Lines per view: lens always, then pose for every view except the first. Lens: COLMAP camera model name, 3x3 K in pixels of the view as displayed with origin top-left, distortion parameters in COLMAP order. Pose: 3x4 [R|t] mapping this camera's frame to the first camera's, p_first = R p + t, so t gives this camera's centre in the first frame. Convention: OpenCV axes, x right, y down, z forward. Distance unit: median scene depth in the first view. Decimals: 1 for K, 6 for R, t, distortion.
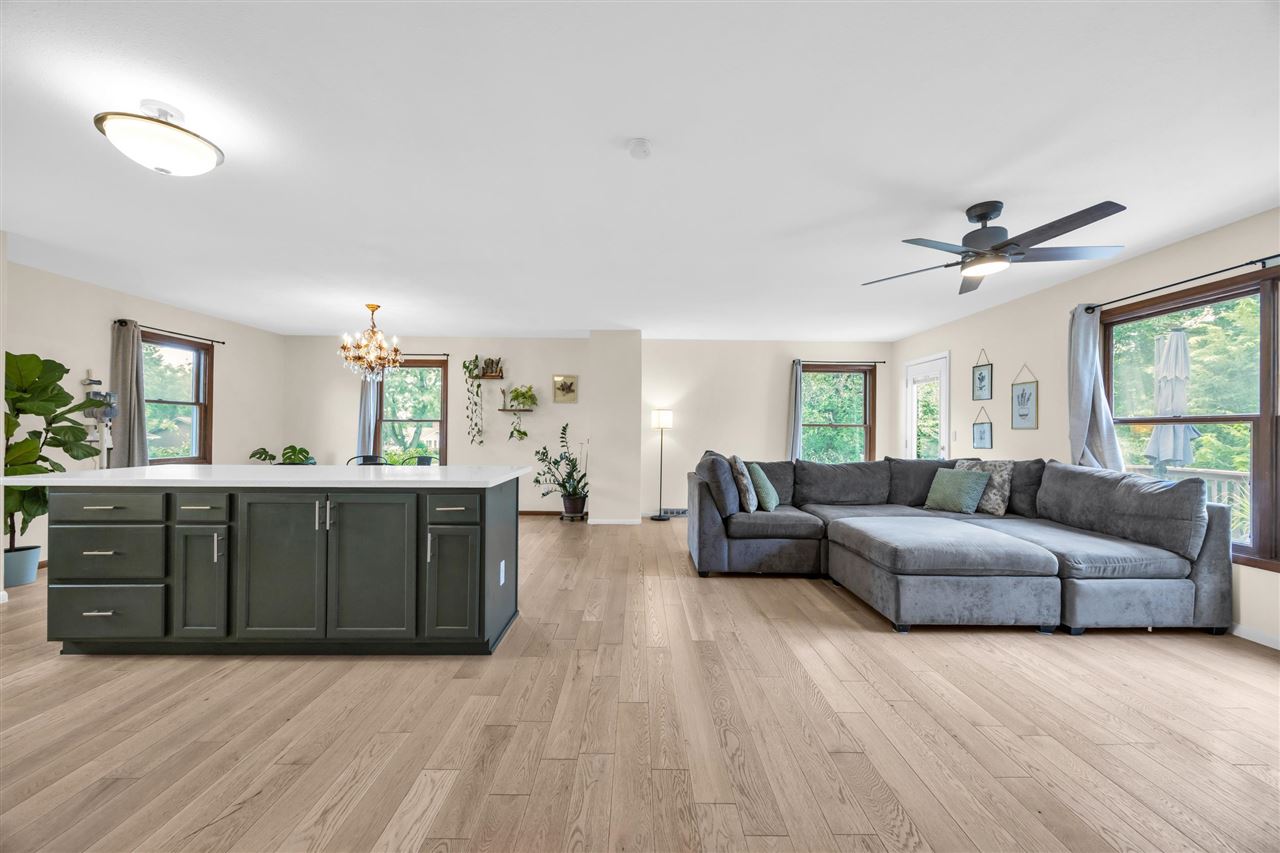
lens RADIAL K [[490.7, 0, 655.6], [0, 490.7, 429.1], [0, 0, 1]] dist [0.000591, -0.000598]
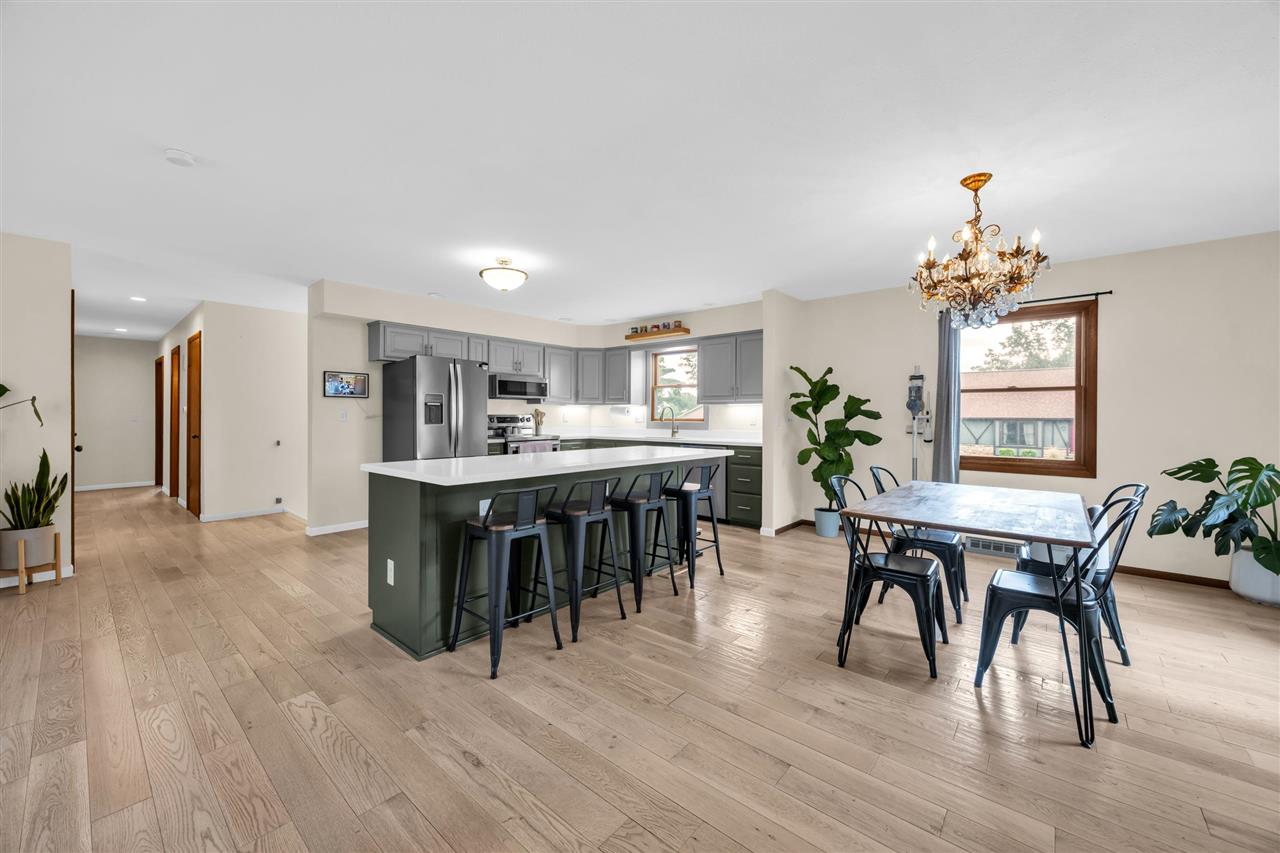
lens RADIAL K [[490.7, 0, 638.9], [0, 490.7, 418.3], [0, 0, 1]] dist [0.000591, -0.000598]
pose [[-0.676612, -0.007463, -0.736302, 0.036325], [-0.005194, 0.999972, -0.005363, 0.001064], [0.736322, 0.000195, -0.676631, 1.209340]]
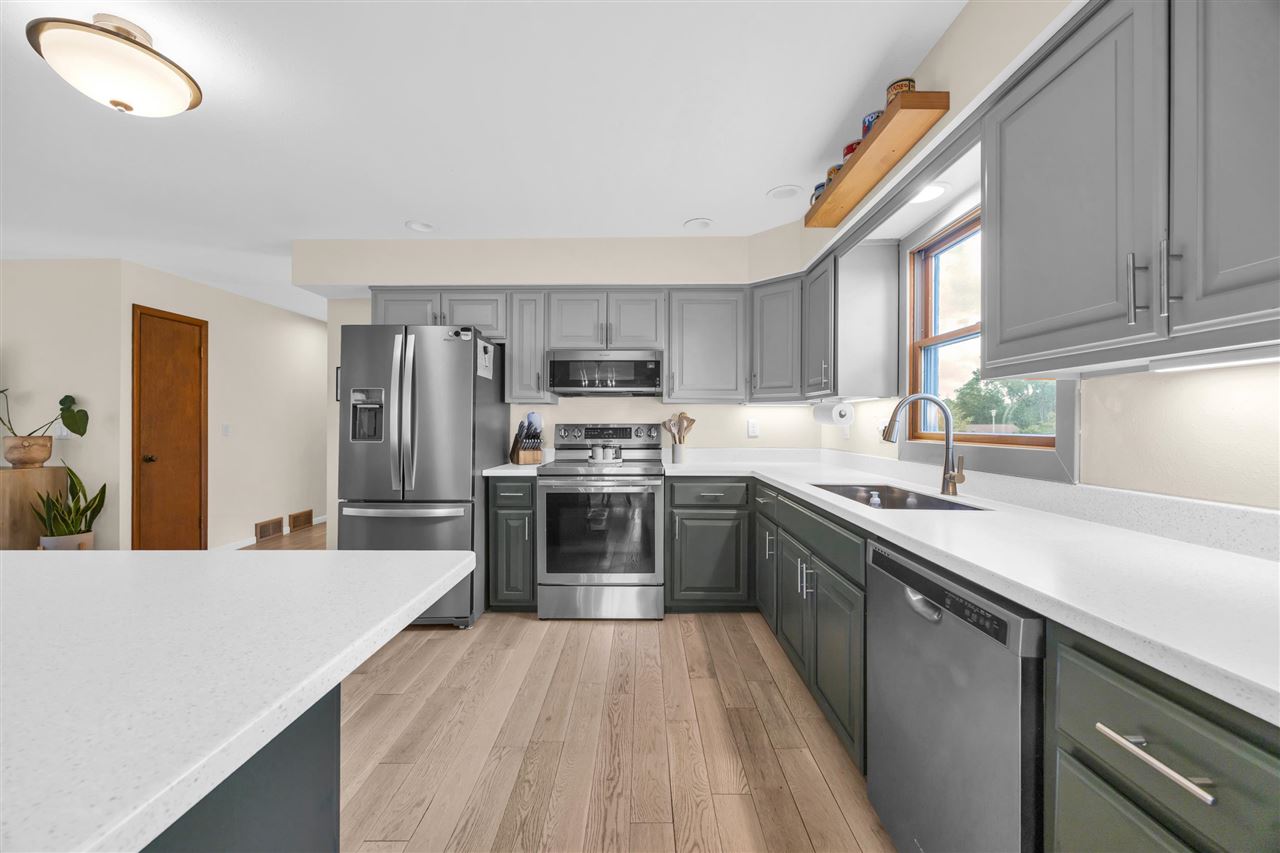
lens RADIAL K [[490.7, 0, 641.8], [0, 490.7, 426.2], [0, 0, 1]] dist [0.000591, -0.000598]
pose [[-0.999680, -0.008320, 0.023894, -0.809926], [-0.008388, 0.999961, -0.002752, -0.009931], [-0.023871, -0.002952, -0.999711, 0.768113]]
